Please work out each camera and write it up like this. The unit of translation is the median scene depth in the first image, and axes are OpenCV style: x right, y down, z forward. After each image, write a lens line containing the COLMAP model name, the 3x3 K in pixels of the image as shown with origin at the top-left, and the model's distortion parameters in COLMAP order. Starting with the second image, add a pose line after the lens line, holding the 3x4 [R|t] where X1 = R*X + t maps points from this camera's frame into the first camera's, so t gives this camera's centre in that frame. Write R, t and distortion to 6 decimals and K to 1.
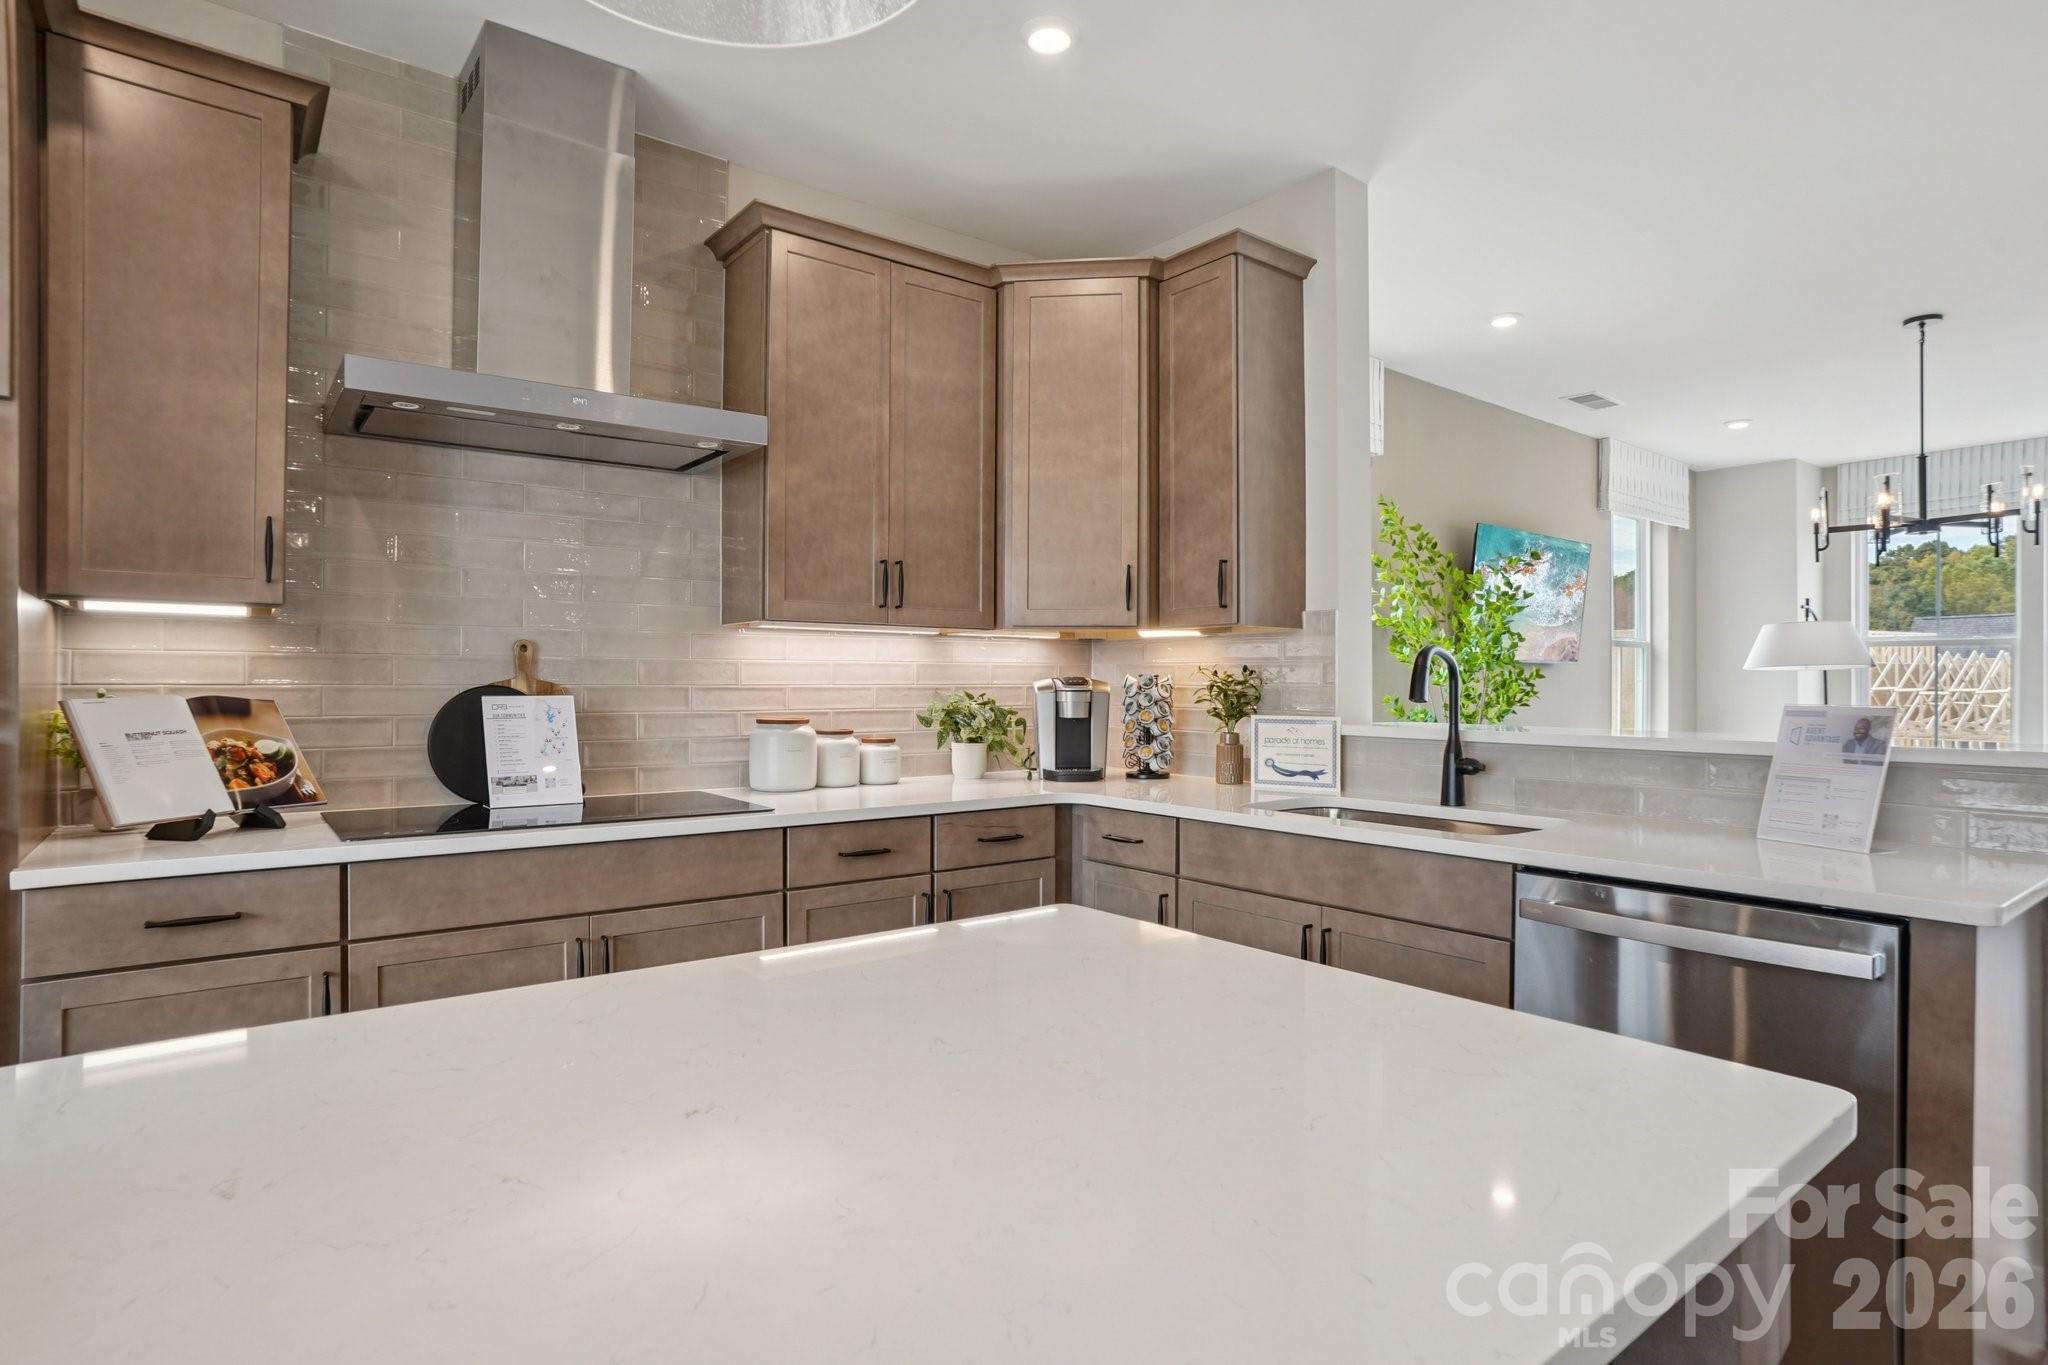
lens RADIAL K [[1095.0, 0, 1019.7], [0, 1095.0, 680.6], [0, 0, 1]] dist [-0.001166, 0.002446]
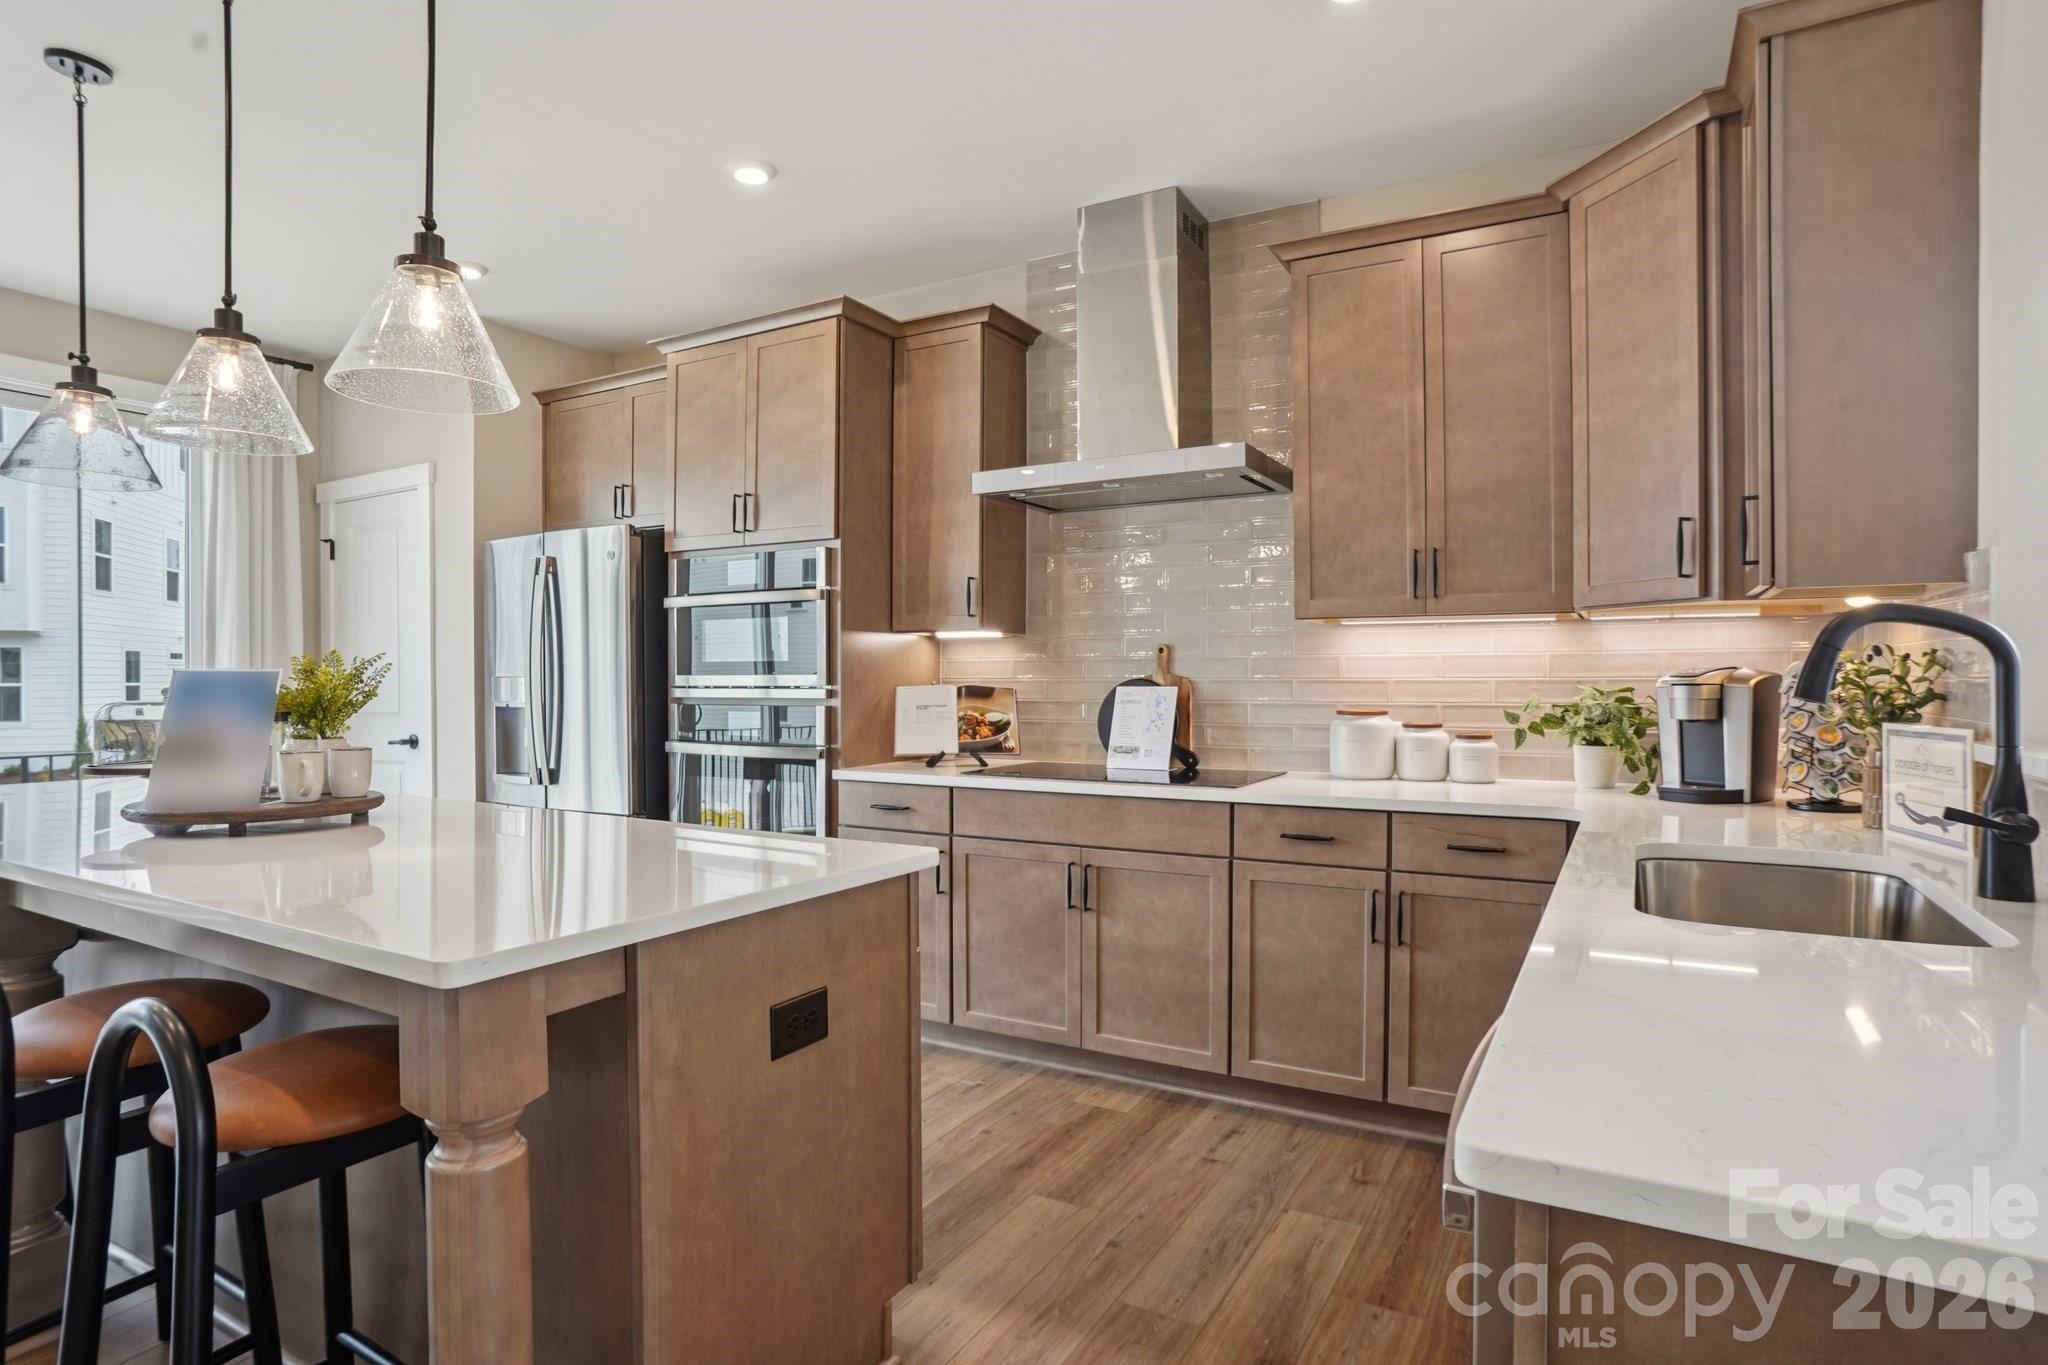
lens RADIAL K [[1095.0, 0, 1024.5], [0, 1095.0, 682.4], [0, 0, 1]] dist [-0.001166, 0.002446]
pose [[0.404690, 0.001646, -0.914452, 0.643898], [0.006799, 0.999965, 0.004809, 0.001031], [0.914429, -0.008164, 0.404665, 0.296401]]
